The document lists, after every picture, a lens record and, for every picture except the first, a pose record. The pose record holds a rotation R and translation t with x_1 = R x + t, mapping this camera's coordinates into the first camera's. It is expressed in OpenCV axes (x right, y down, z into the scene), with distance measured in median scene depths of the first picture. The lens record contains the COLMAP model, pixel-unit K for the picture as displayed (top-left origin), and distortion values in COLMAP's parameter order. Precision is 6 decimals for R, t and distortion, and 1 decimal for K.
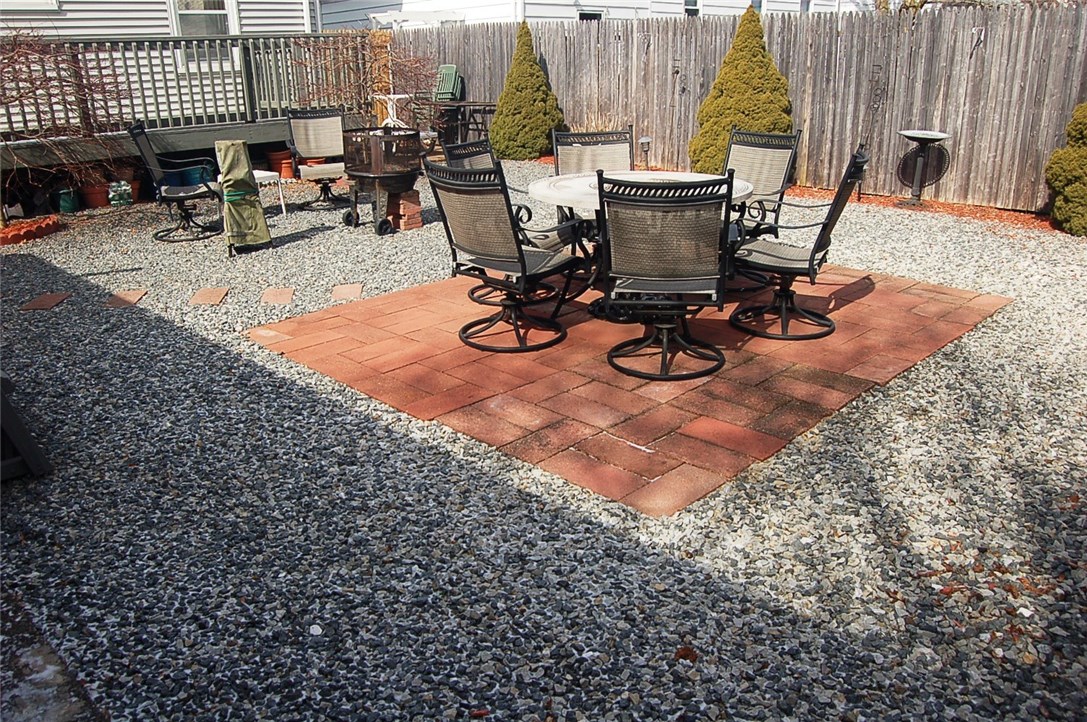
lens RADIAL K [[842.9, 0, 538.9], [0, 842.9, 366.3], [0, 0, 1]] dist [-0.089321, 0.032043]
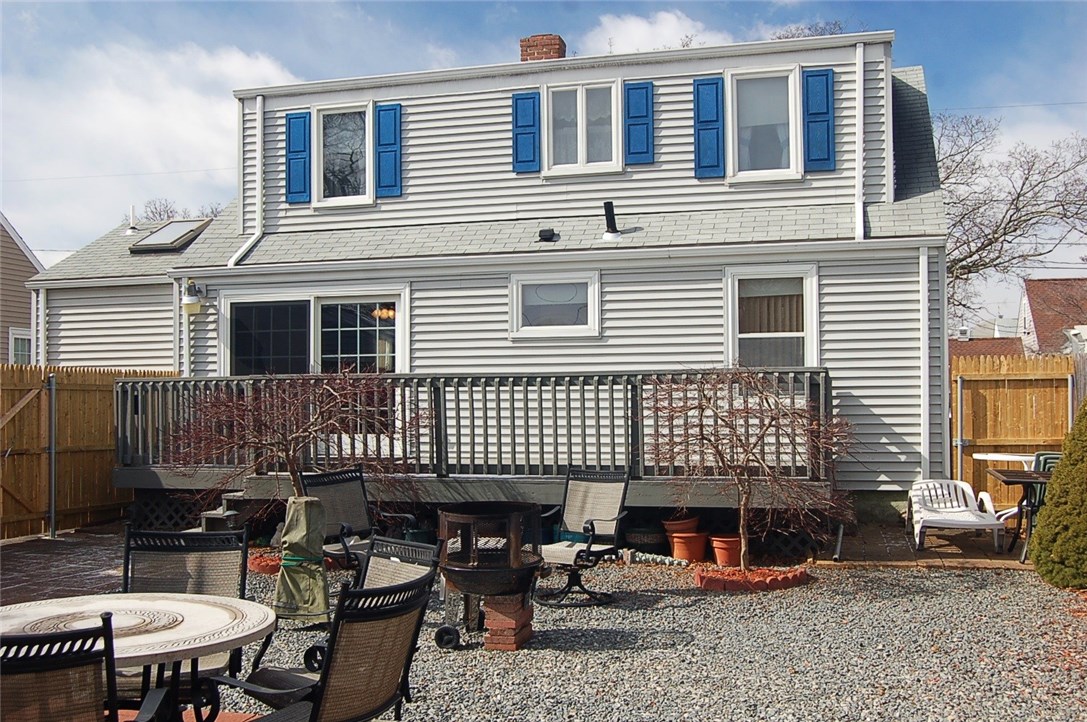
lens RADIAL K [[1178.8, 0, 543.5], [0, 1178.8, 361.0], [0, 0, 1]] dist [-0.013122, -0.012513]
pose [[0.518031, -0.011430, -0.855286, 0.610123], [-0.298758, 0.934518, -0.193442, -0.184273], [0.801491, 0.355732, 0.480694, 0.427858]]
